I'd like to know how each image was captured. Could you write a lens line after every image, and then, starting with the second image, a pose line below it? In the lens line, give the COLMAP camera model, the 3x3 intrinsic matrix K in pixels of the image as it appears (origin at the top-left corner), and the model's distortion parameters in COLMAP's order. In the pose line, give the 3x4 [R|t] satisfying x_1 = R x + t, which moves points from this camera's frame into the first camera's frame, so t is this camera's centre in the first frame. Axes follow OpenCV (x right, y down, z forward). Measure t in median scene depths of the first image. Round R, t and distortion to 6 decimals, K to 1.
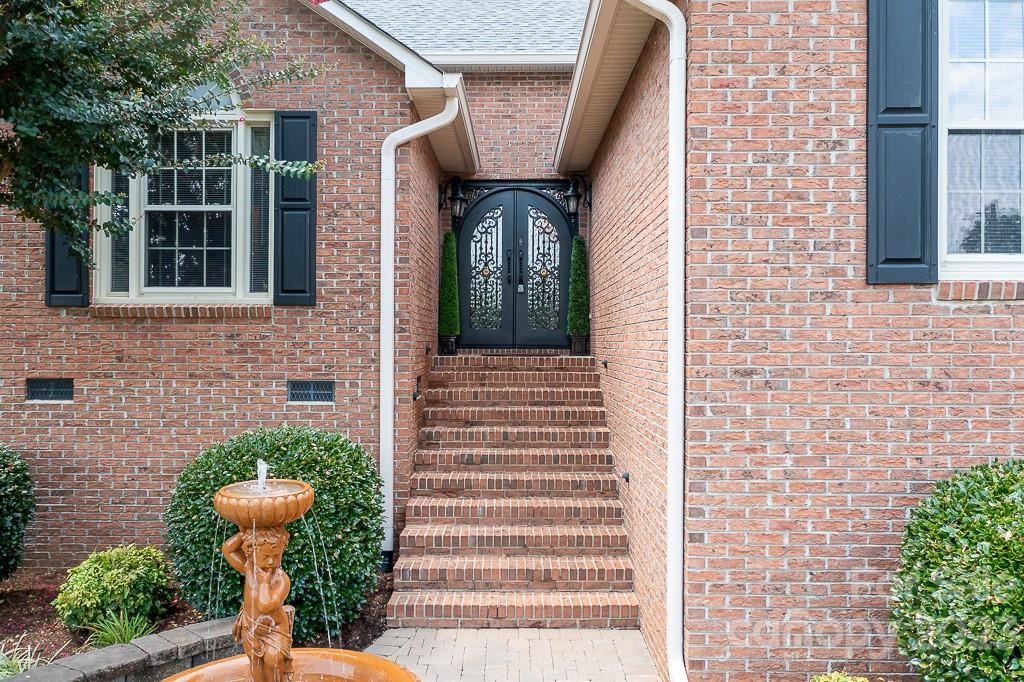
lens RADIAL K [[789.5, 0, 510.9], [0, 789.5, 343.0], [0, 0, 1]] dist [-0.008831, 0.035524]
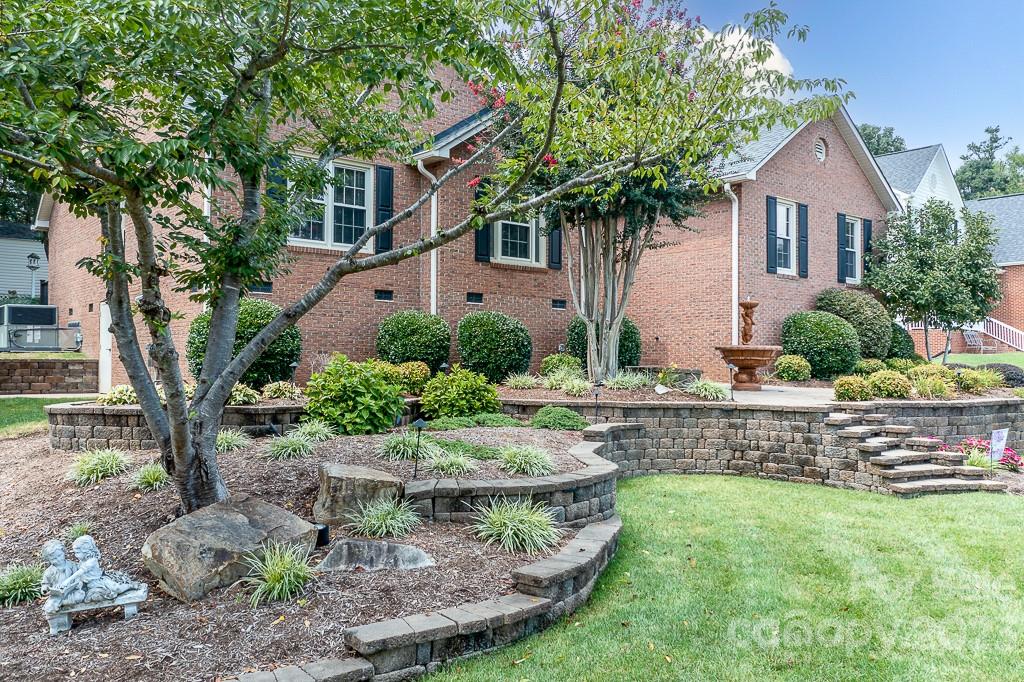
lens RADIAL K [[789.5, 0, 493.5], [0, 789.5, 339.1], [0, 0, 1]] dist [-0.008831, 0.035524]
pose [[0.774696, 0.020430, 0.632004, -1.956540], [-0.006503, 0.999682, -0.024344, 0.230255], [-0.632301, 0.014749, 0.774583, -0.766645]]
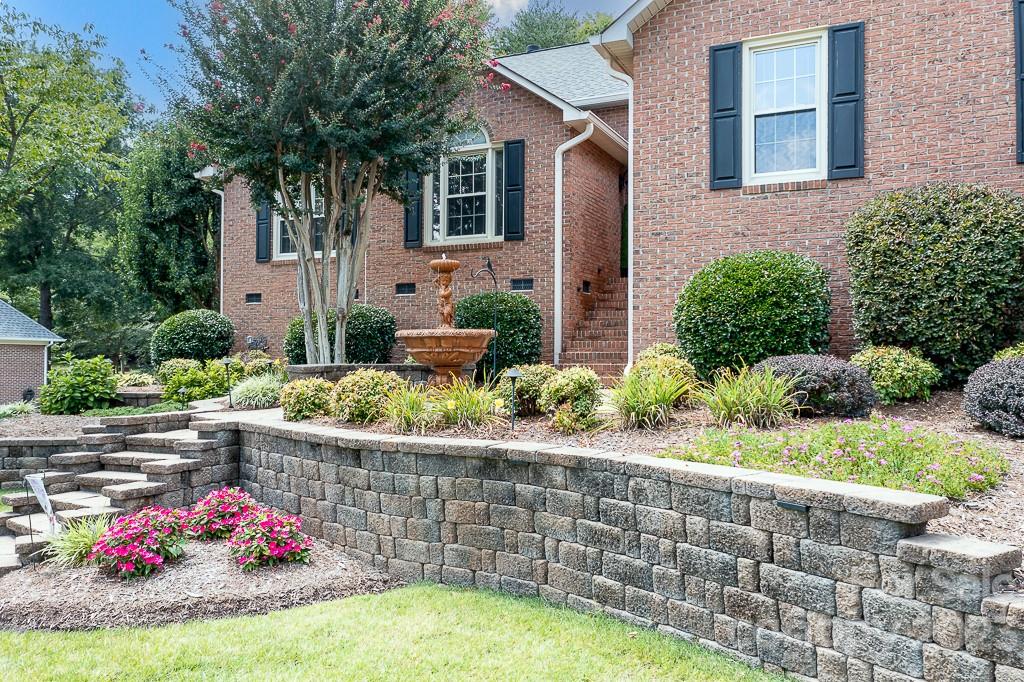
lens RADIAL K [[789.5, 0, 516.7], [0, 789.5, 336.2], [0, 0, 1]] dist [-0.008831, 0.035524]
pose [[0.908880, -0.011667, -0.416894, 0.530121], [0.000186, 0.999620, -0.027570, 0.238380], [0.417057, 0.024980, 0.908537, -0.736468]]
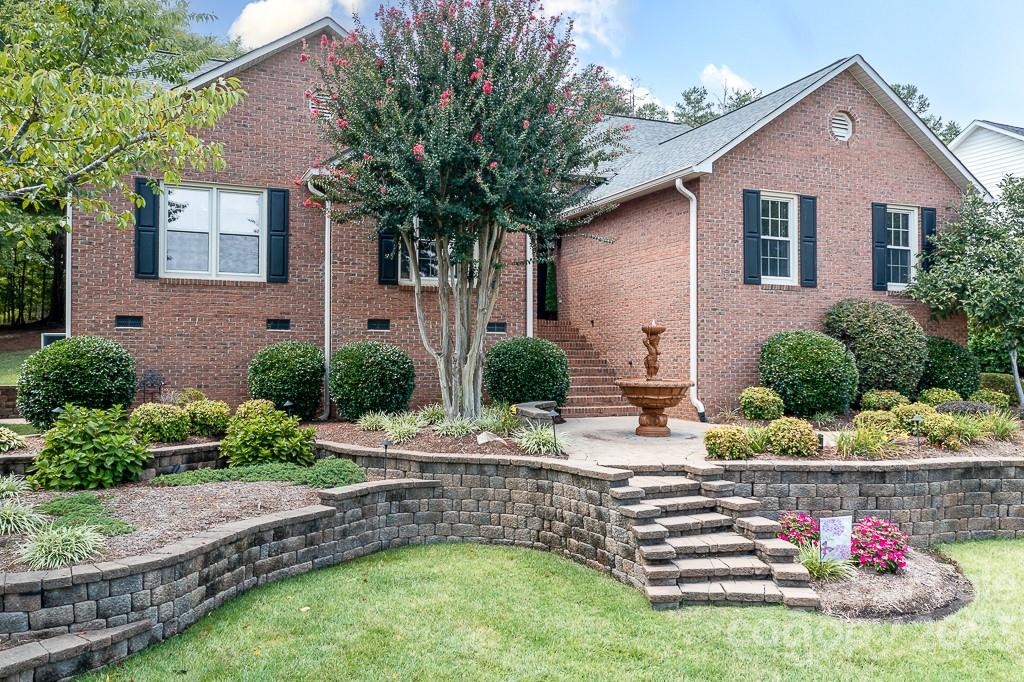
lens RADIAL K [[789.5, 0, 498.1], [0, 789.5, 340.7], [0, 0, 1]] dist [-0.008831, 0.035524]
pose [[0.924696, 0.009344, 0.380592, -1.079351], [-0.001135, 0.999762, -0.021787, 0.145656], [-0.380705, 0.019714, 0.924486, -1.020735]]
